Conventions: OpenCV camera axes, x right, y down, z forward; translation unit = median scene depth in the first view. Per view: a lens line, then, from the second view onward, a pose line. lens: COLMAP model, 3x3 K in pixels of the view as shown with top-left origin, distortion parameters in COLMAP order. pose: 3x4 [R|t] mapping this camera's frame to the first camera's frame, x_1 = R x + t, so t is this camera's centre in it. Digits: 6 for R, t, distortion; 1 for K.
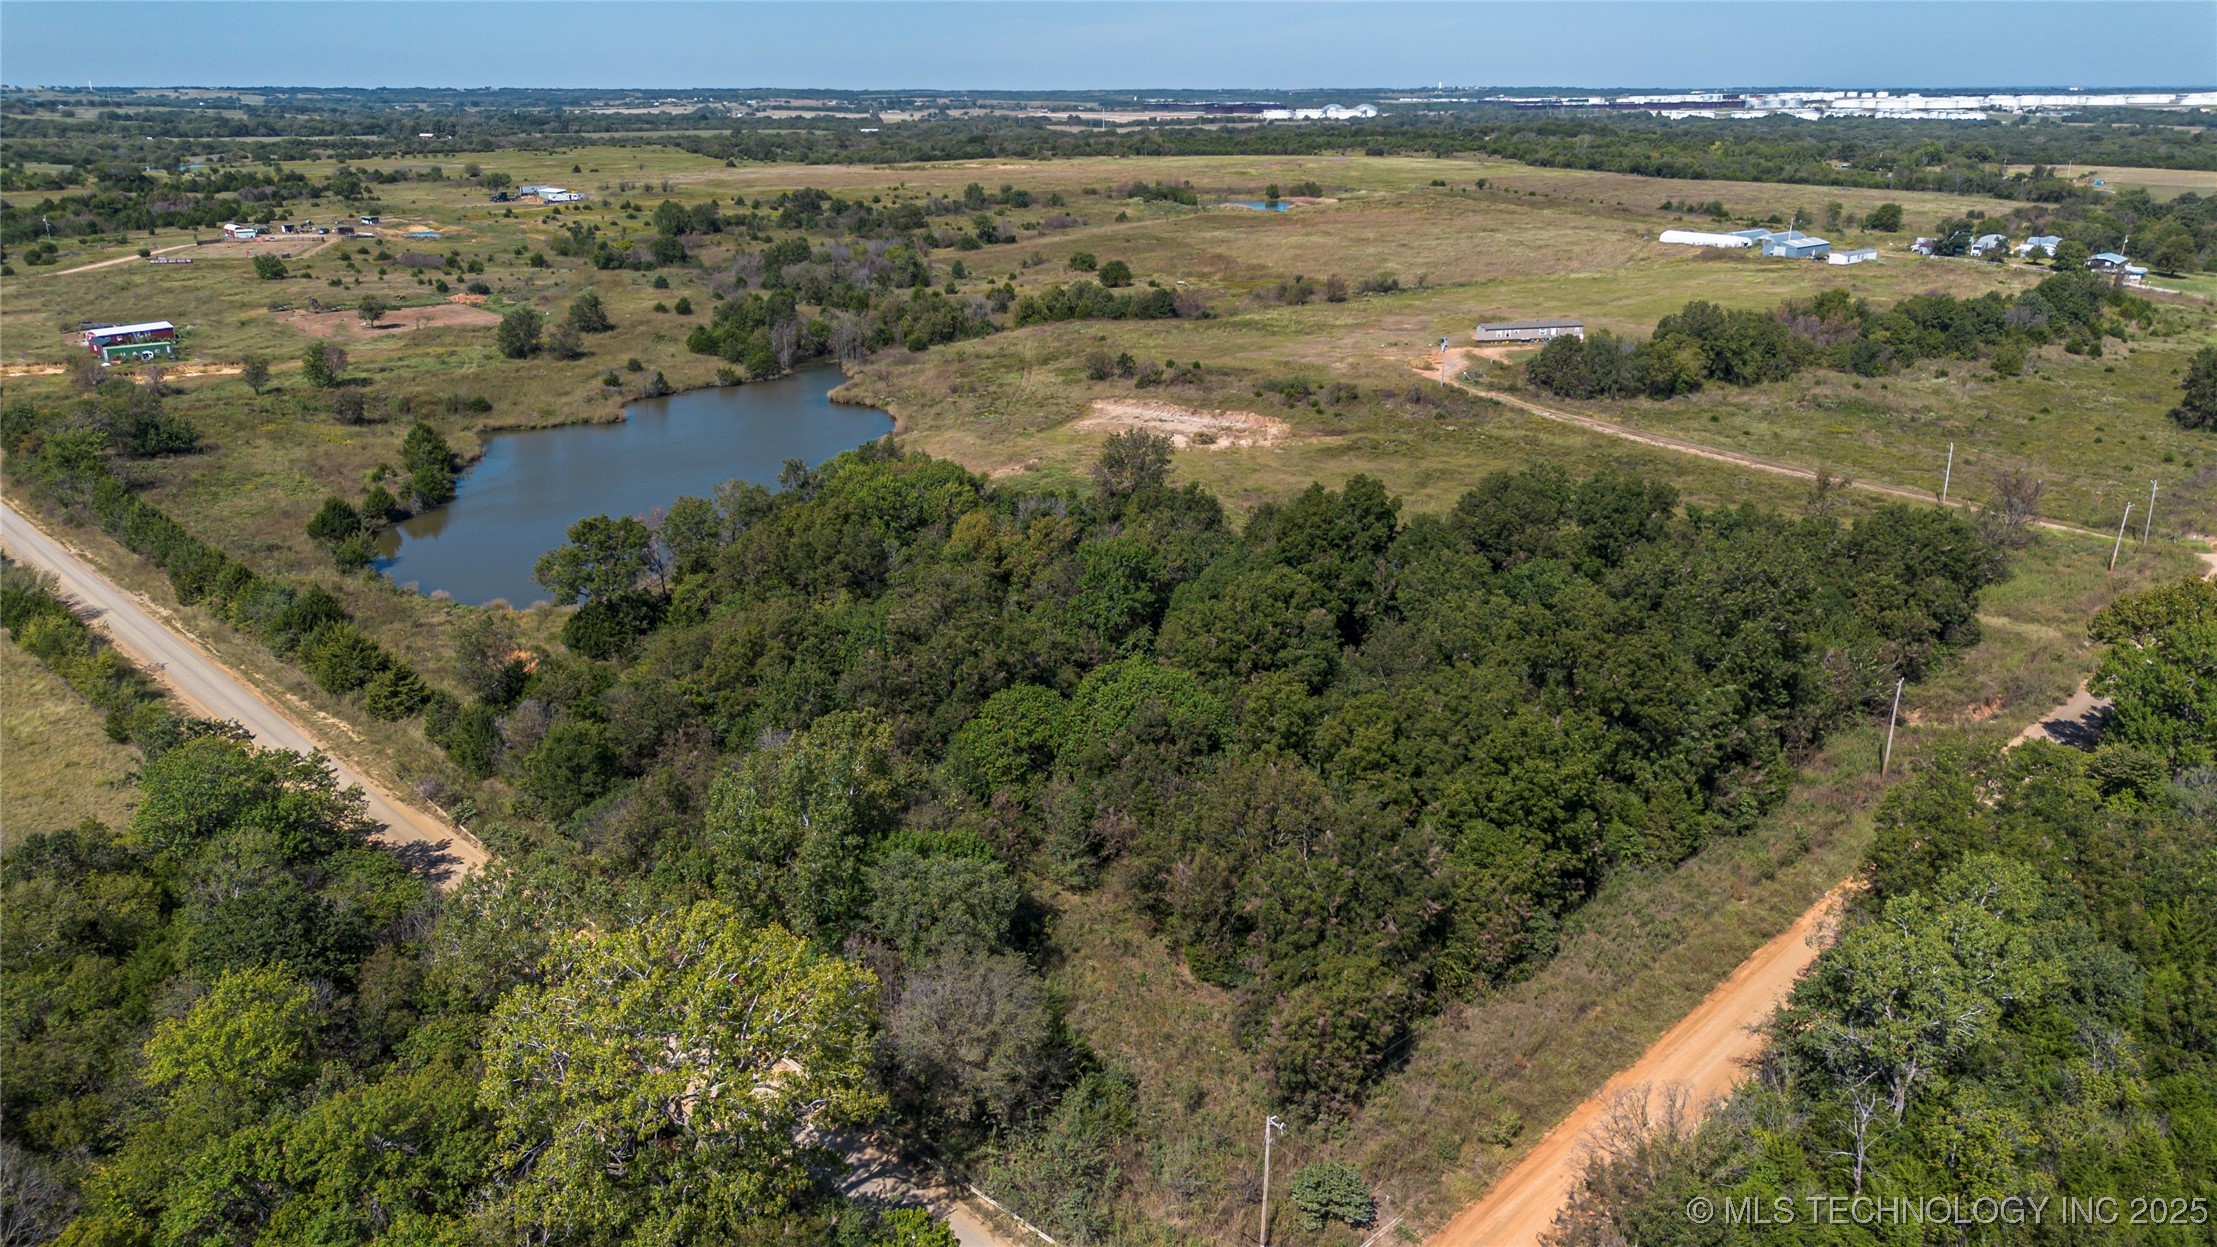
lens RADIAL K [[1577.9, 0, 1108.2], [0, 1577.9, 630.3], [0, 0, 1]] dist [0.046173, -0.039147]
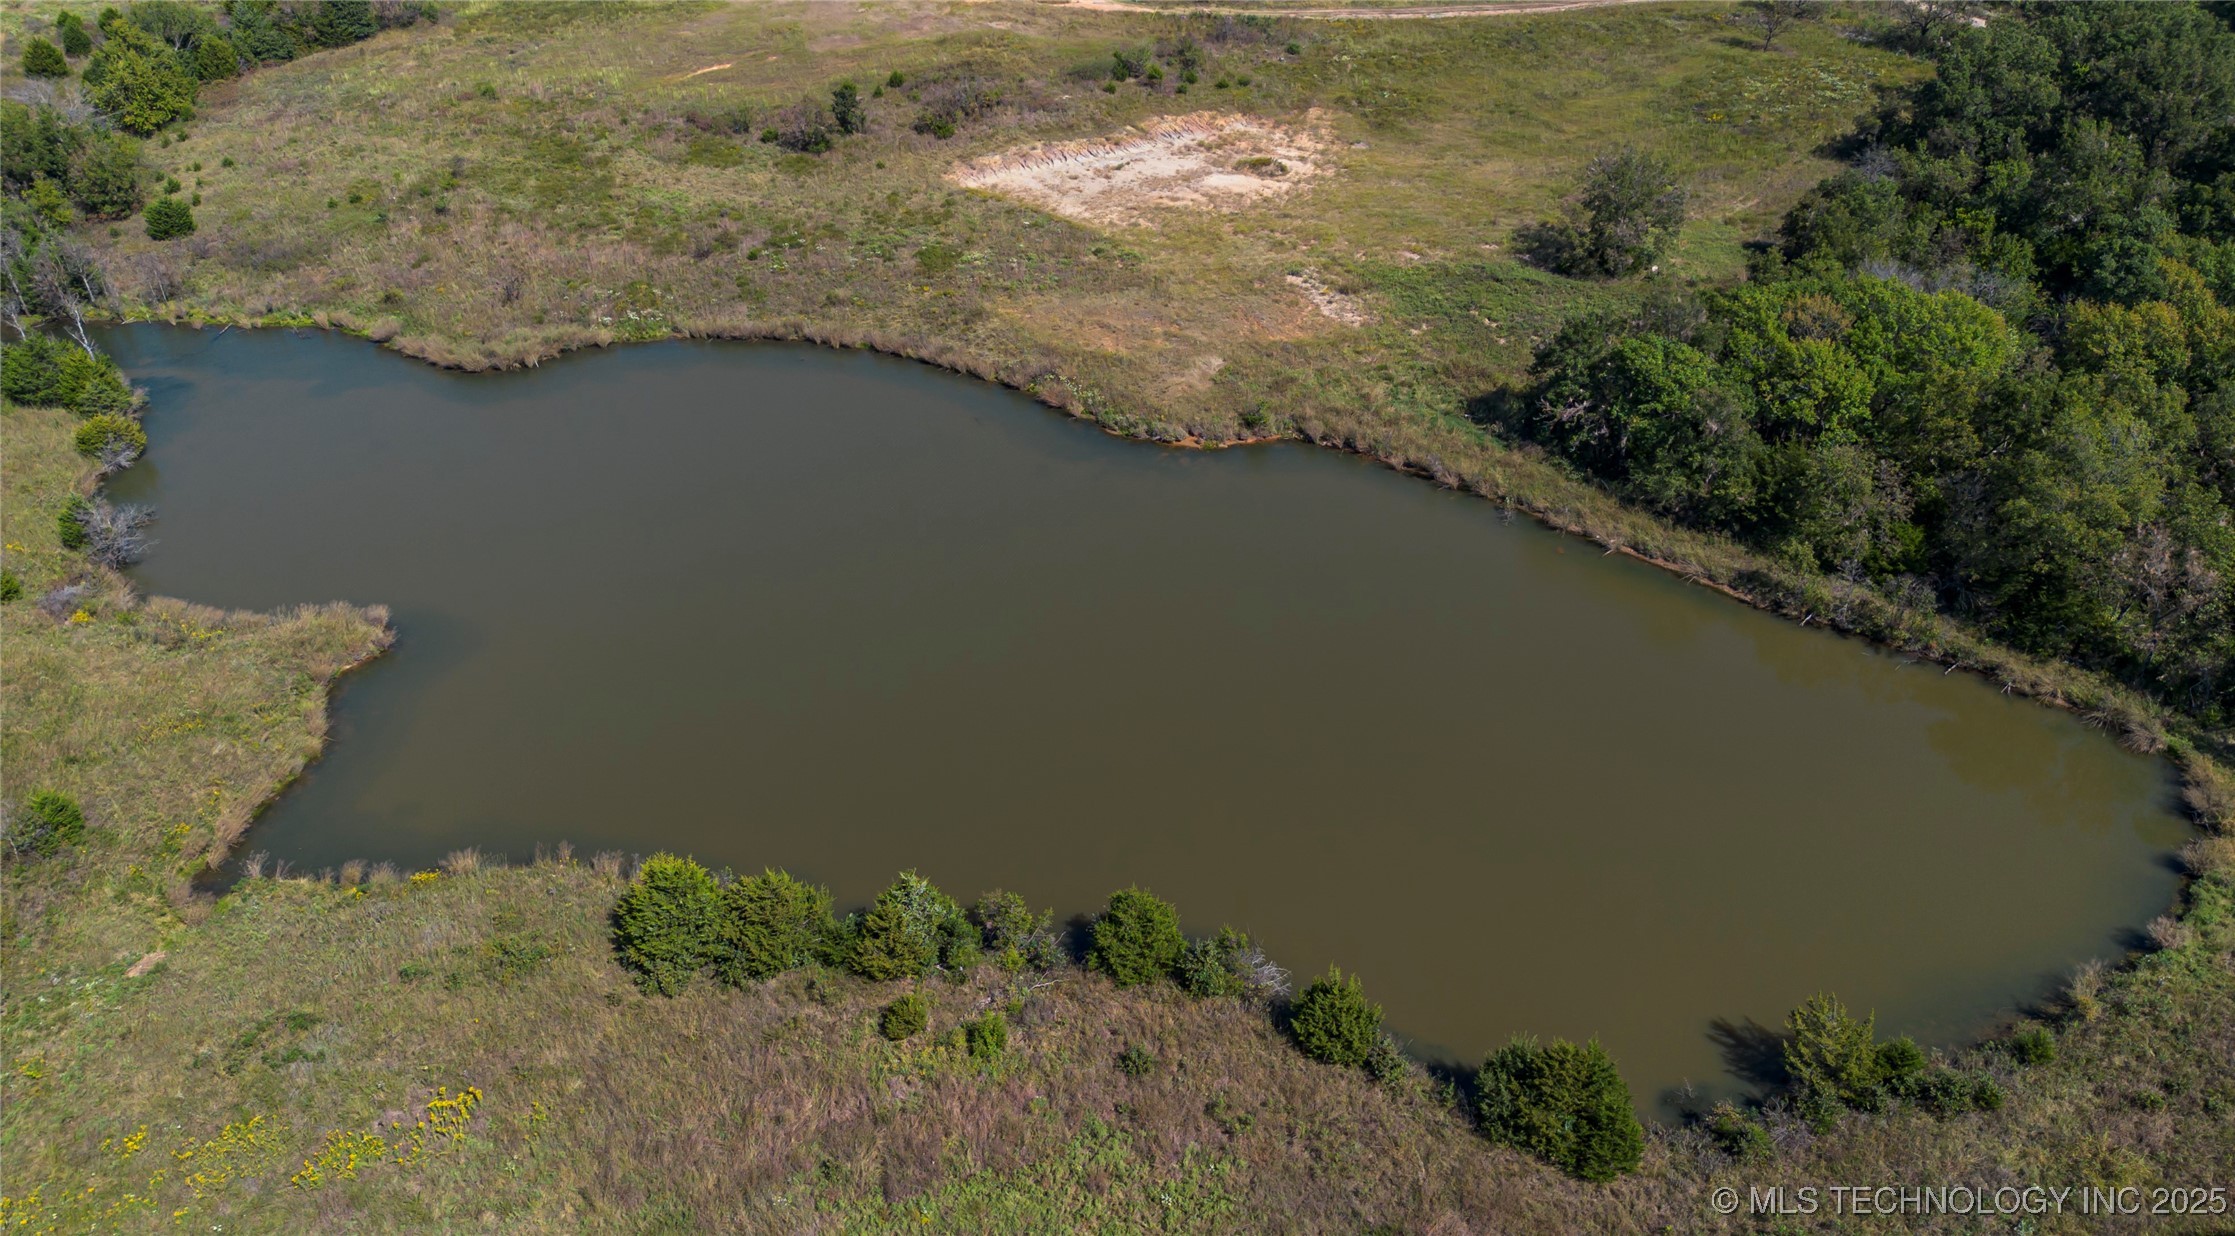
lens RADIAL K [[1590.5, 0, 1169.6], [0, 1590.5, 614.5], [0, 0, 1]] dist [0.029415, -0.012737]
pose [[0.369895, -0.526598, 0.765423, -0.604402], [0.299779, 0.847439, 0.438154, -0.281400], [-0.879380, 0.067387, 0.471327, 0.749320]]
